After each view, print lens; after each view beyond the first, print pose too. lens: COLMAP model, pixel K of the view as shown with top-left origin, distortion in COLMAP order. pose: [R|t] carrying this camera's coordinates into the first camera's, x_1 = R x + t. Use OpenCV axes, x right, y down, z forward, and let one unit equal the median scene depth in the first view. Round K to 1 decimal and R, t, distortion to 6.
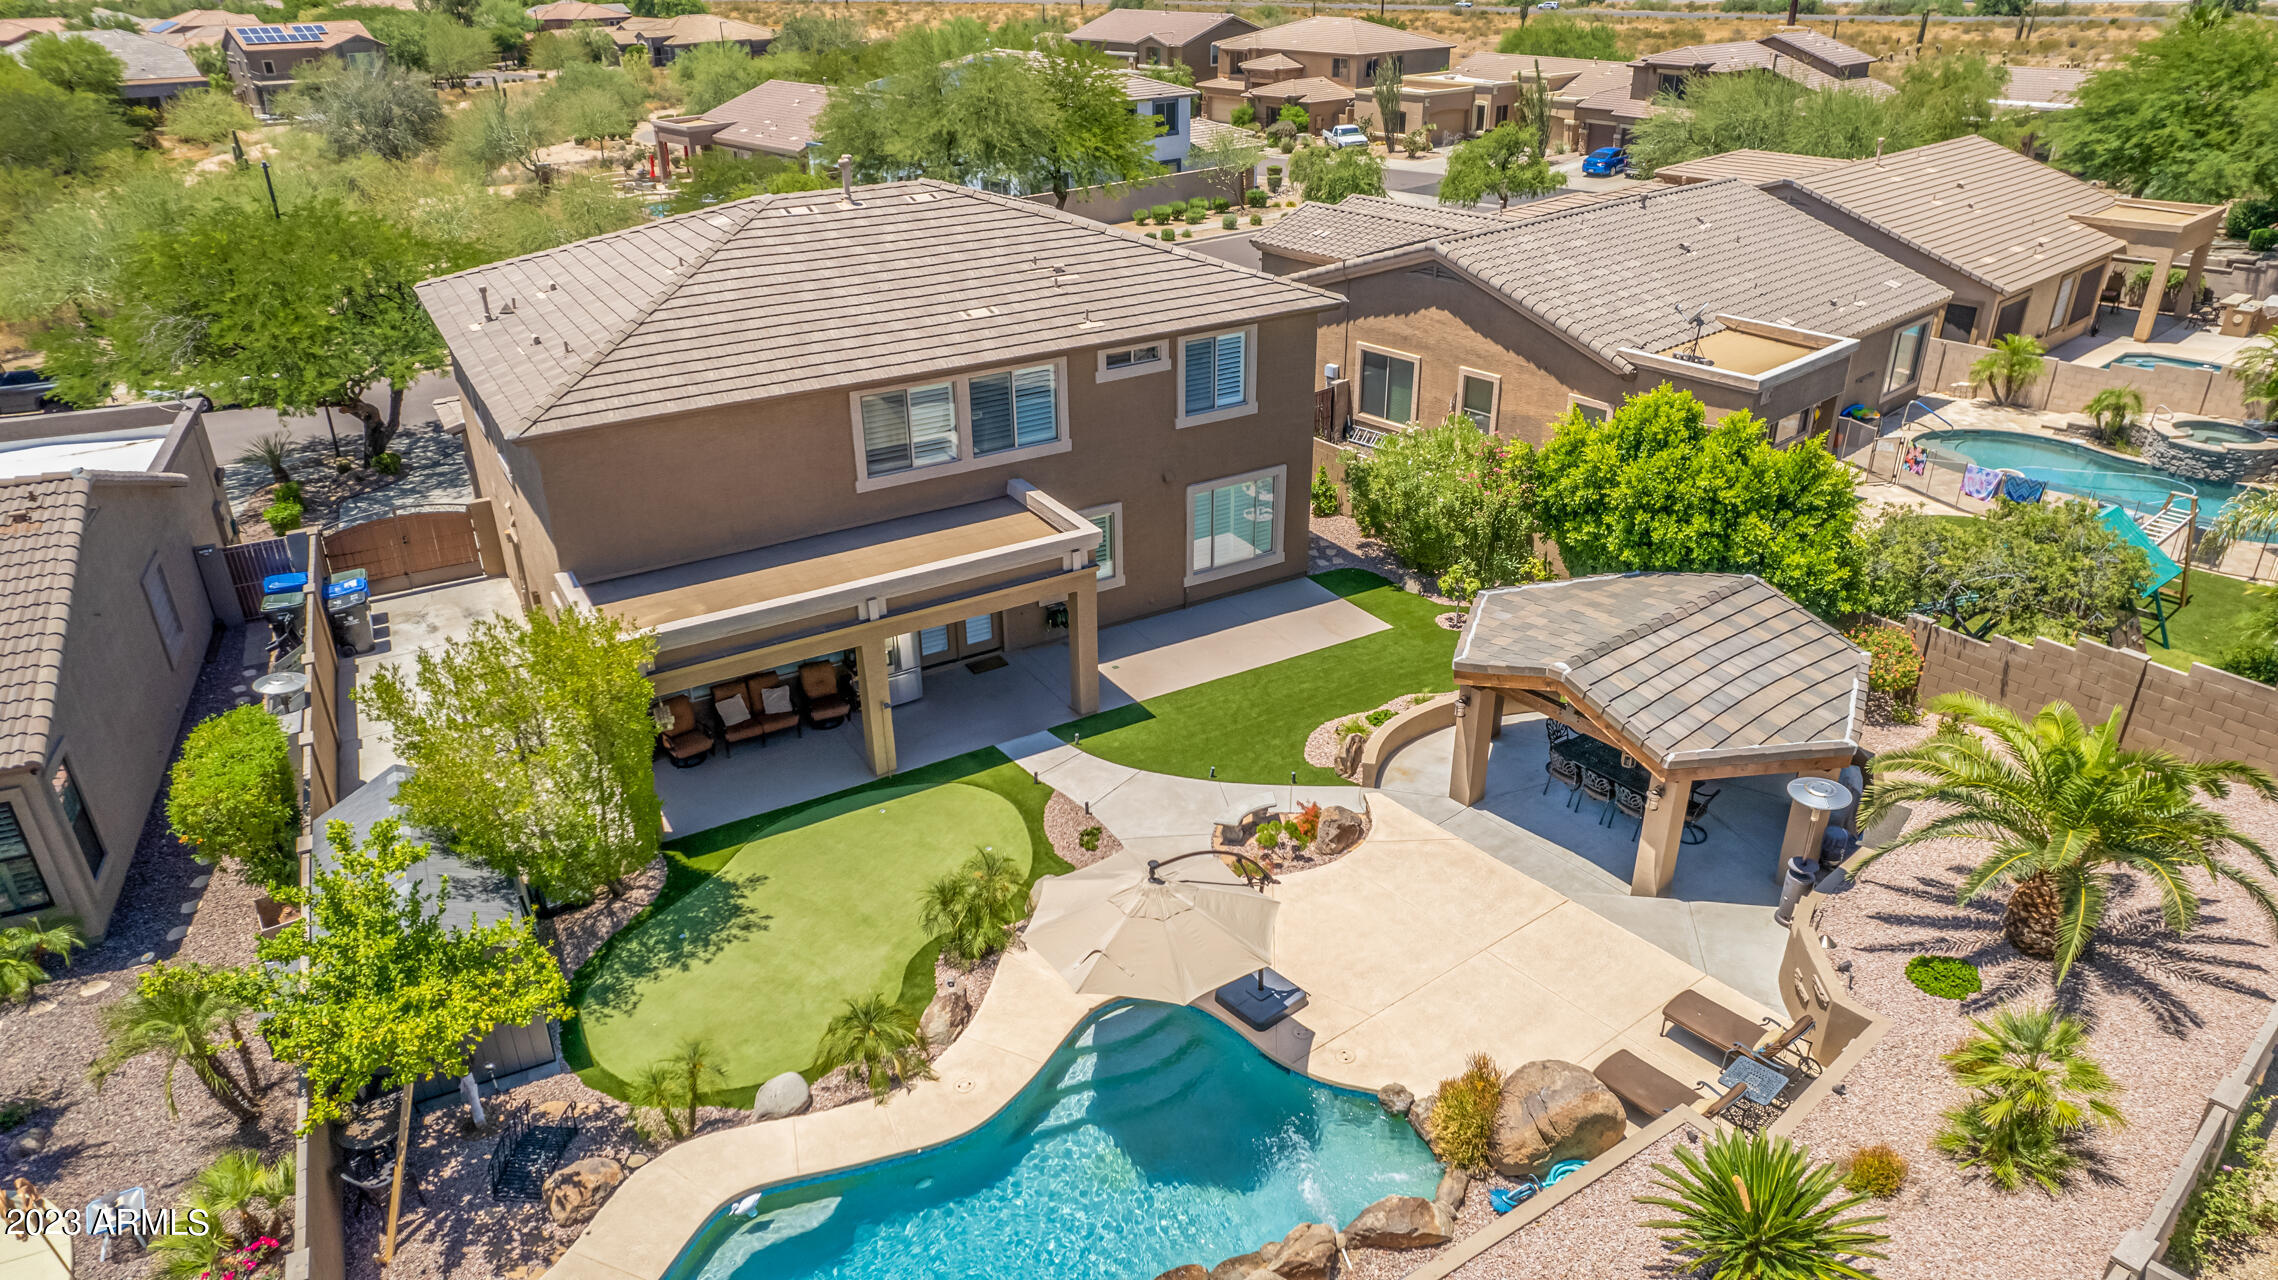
lens RADIAL K [[1458.2, 0, 1143.3], [0, 1458.2, 645.5], [0, 0, 1]] dist [-0.084299, 0.079922]
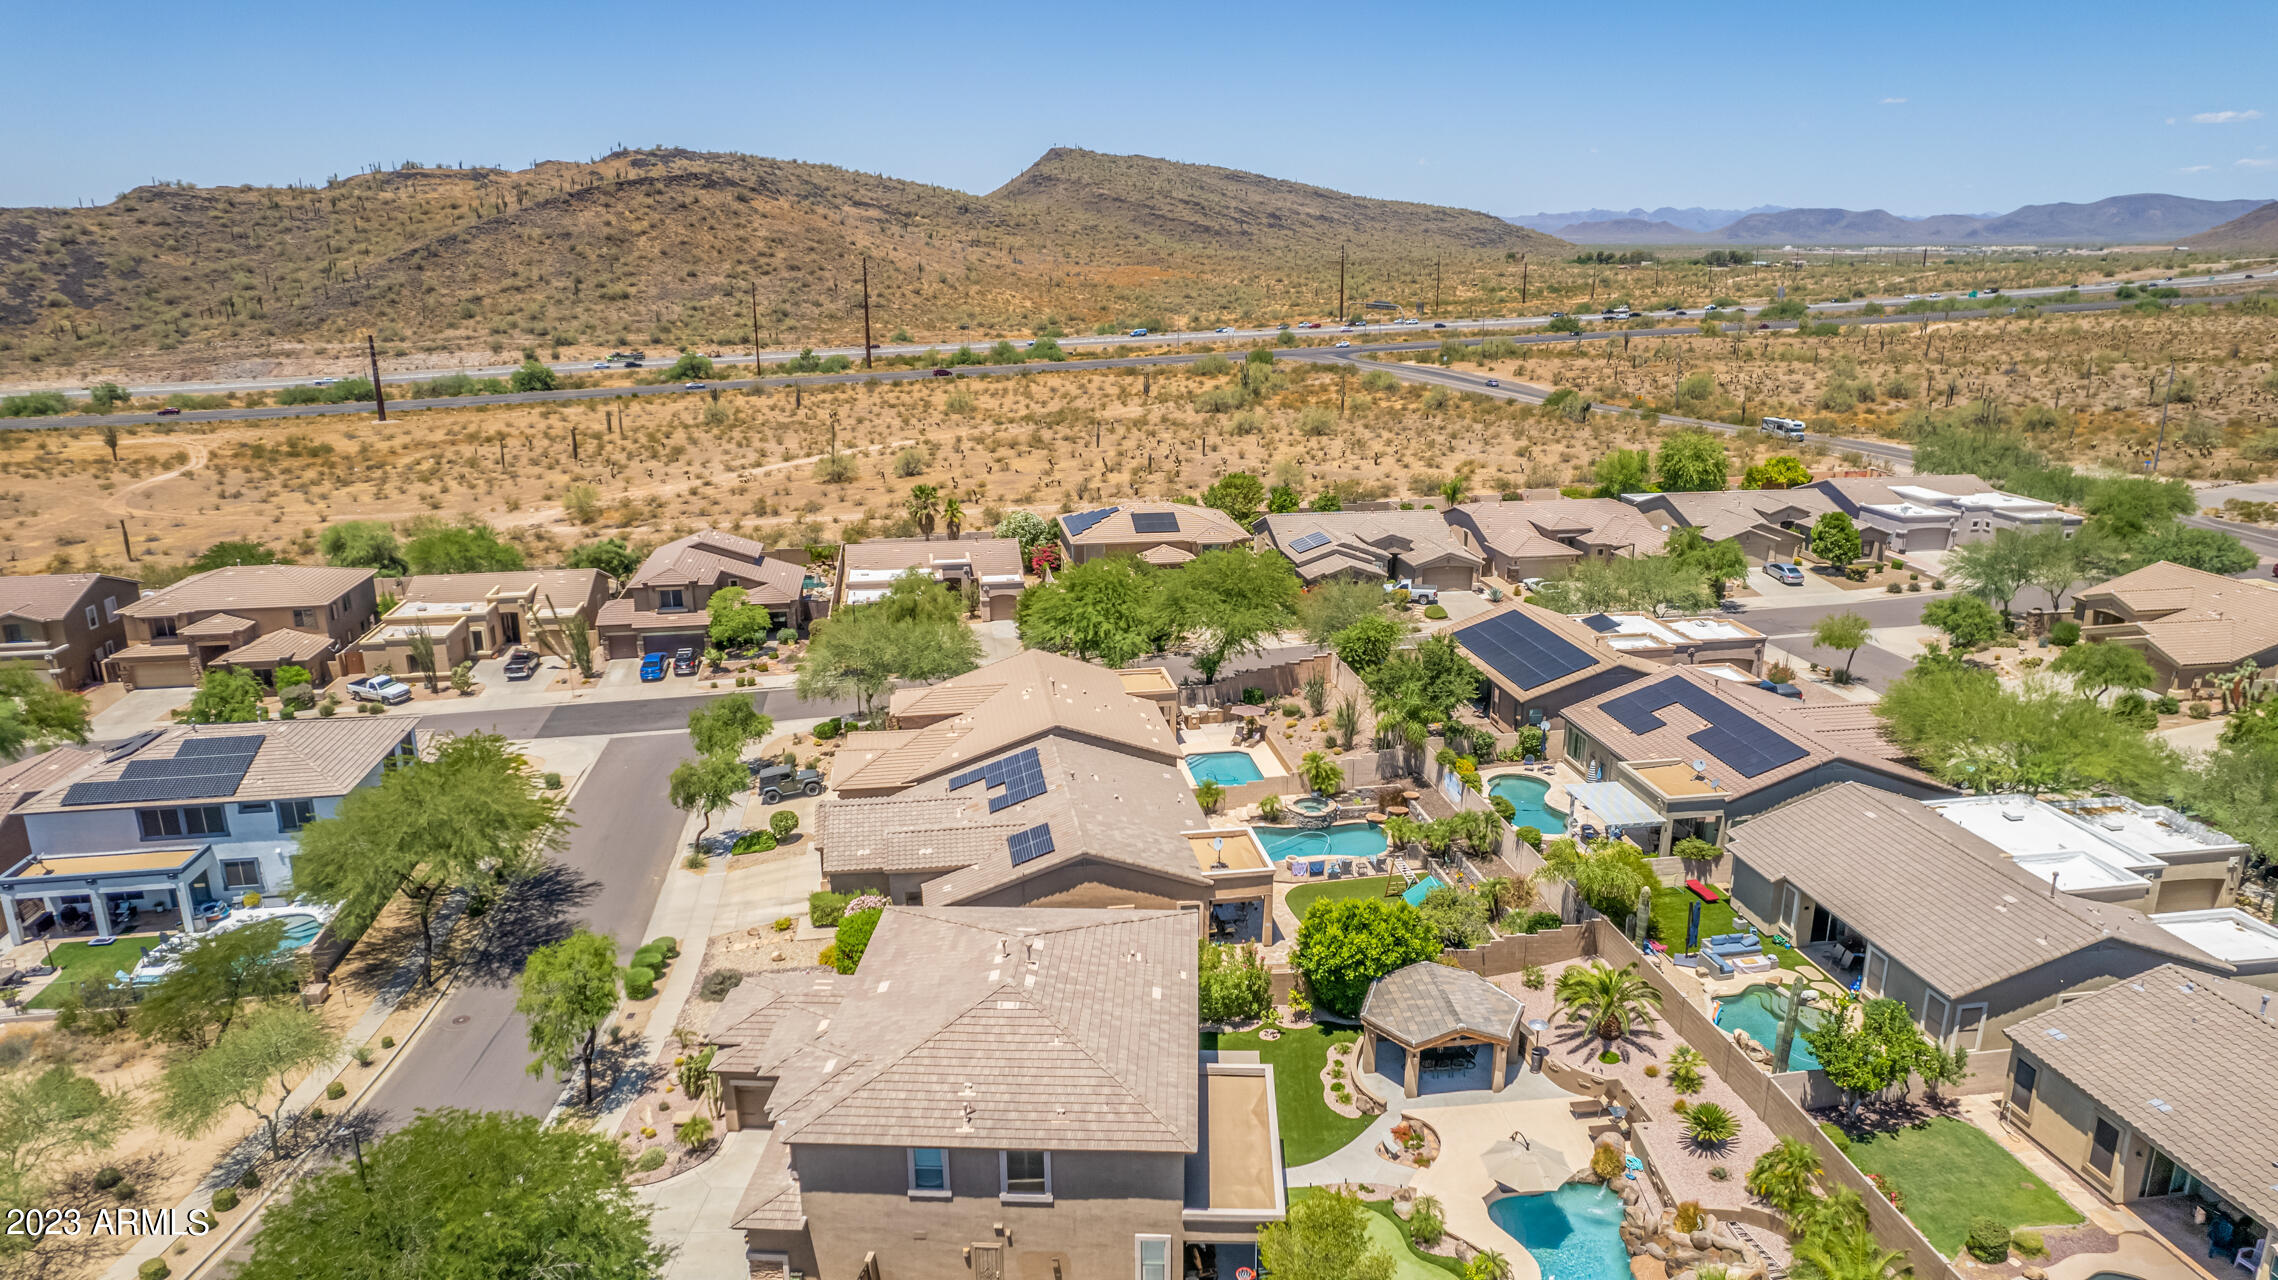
lens RADIAL K [[1458.2, 0, 1143.3], [0, 1458.2, 645.5], [0, 0, 1]] dist [-0.084299, 0.079922]
pose [[0.538917, -0.224182, 0.811979, -1.573901], [0.373273, 0.927684, 0.008383, -0.680031], [-0.755139, 0.298572, 0.583626, -0.237565]]
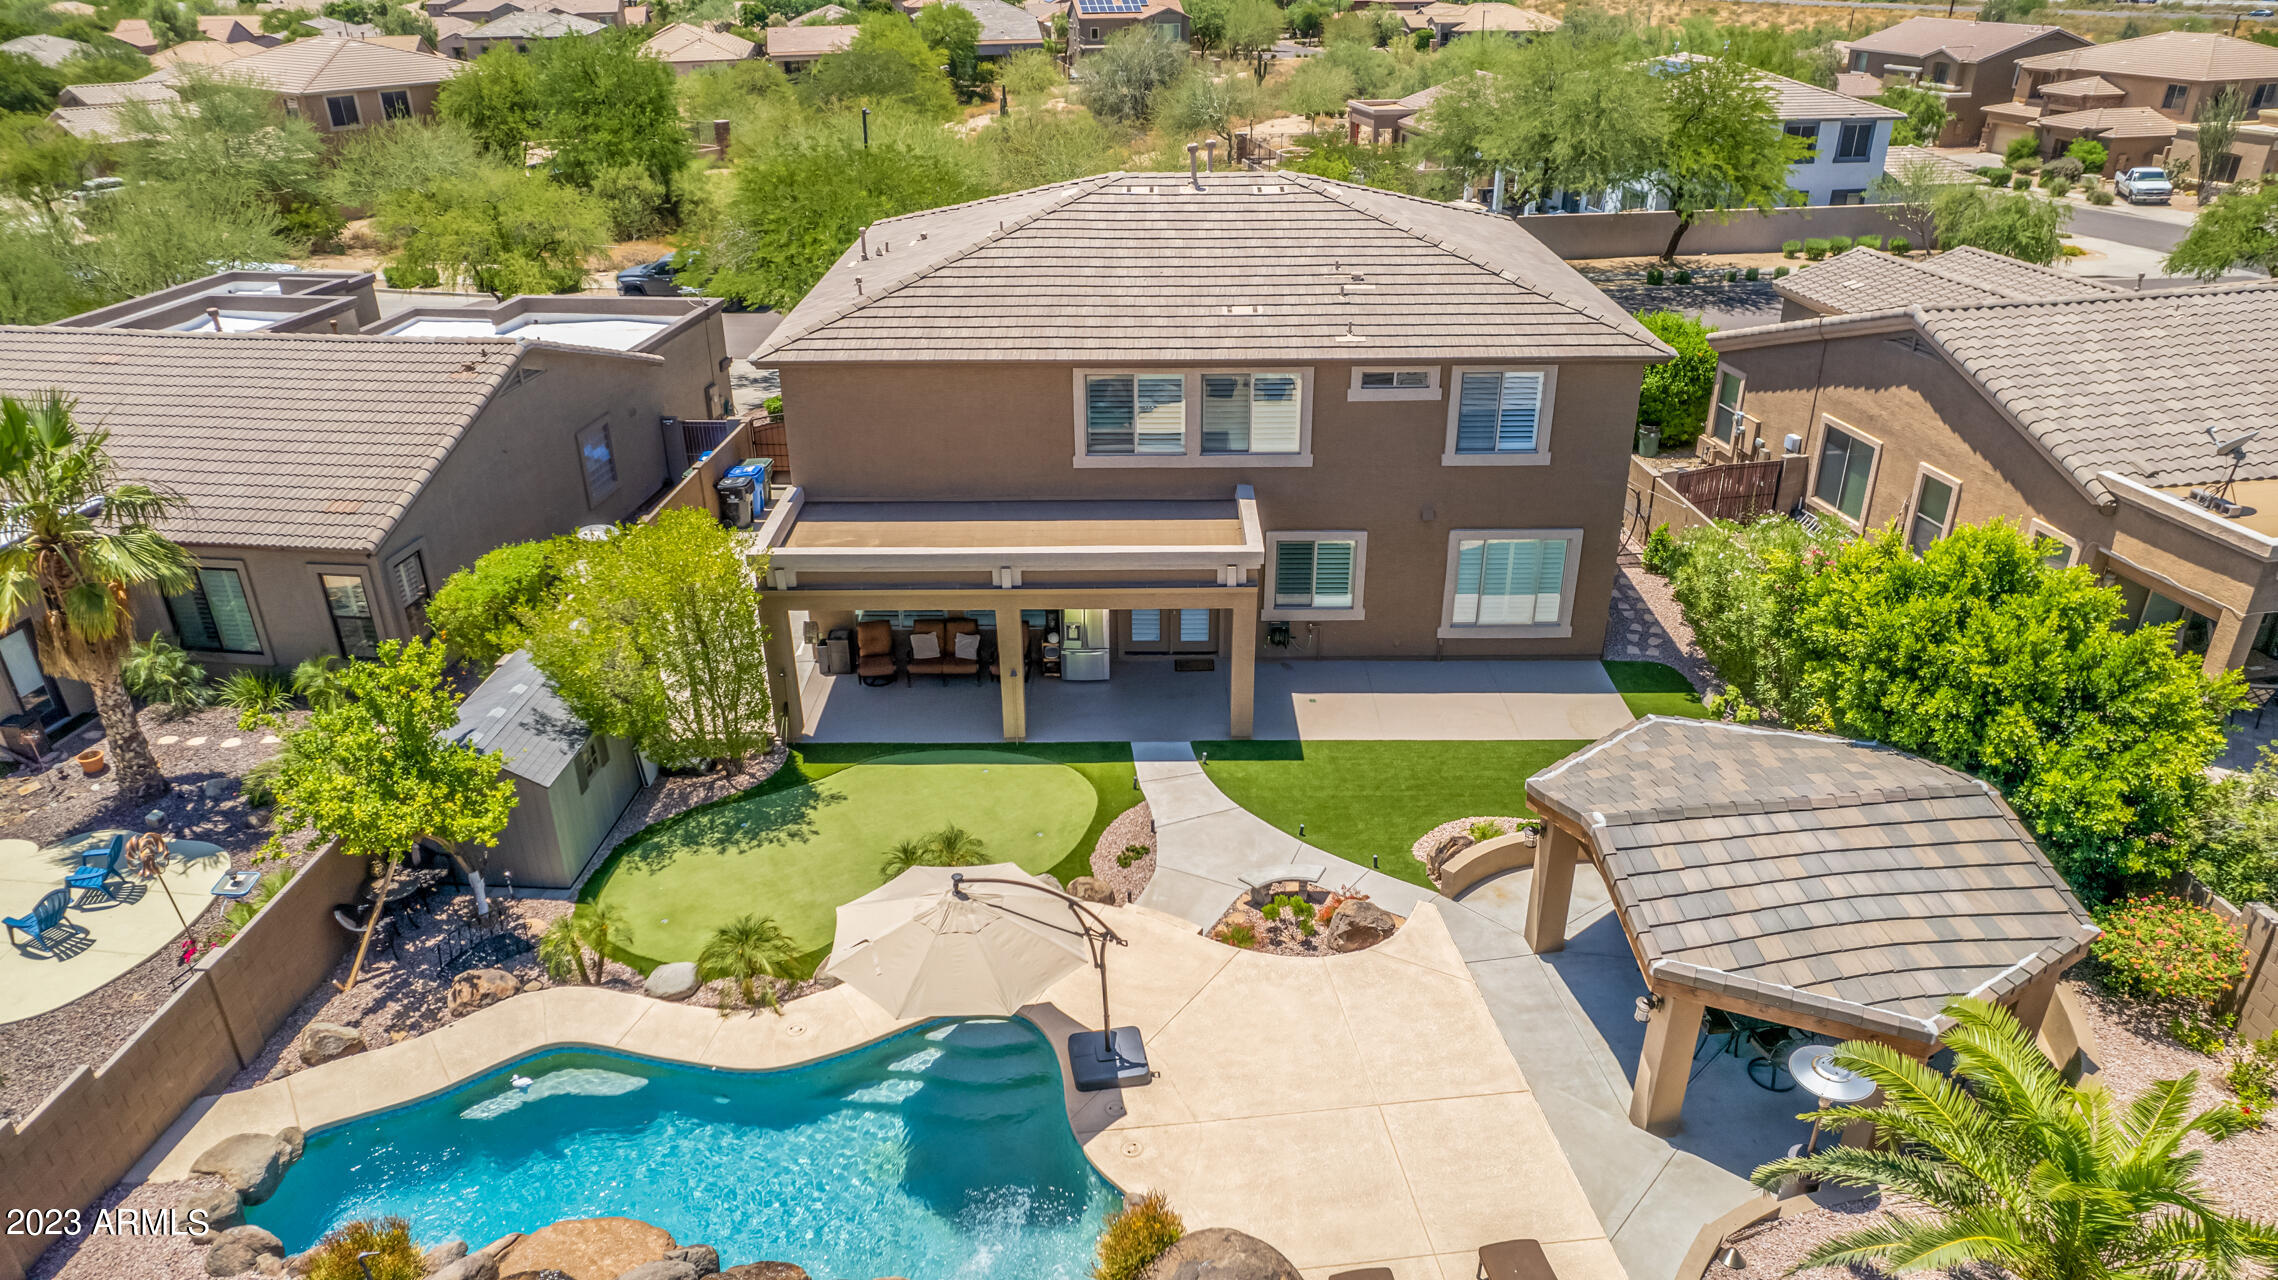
lens RADIAL K [[1458.2, 0, 1143.3], [0, 1458.2, 645.5], [0, 0, 1]] dist [-0.084299, 0.079922]
pose [[0.858093, 0.233199, -0.457487, 0.320662], [-0.230905, 0.971008, 0.061858, -0.054606], [0.458649, 0.052556, 0.887062, 0.115309]]
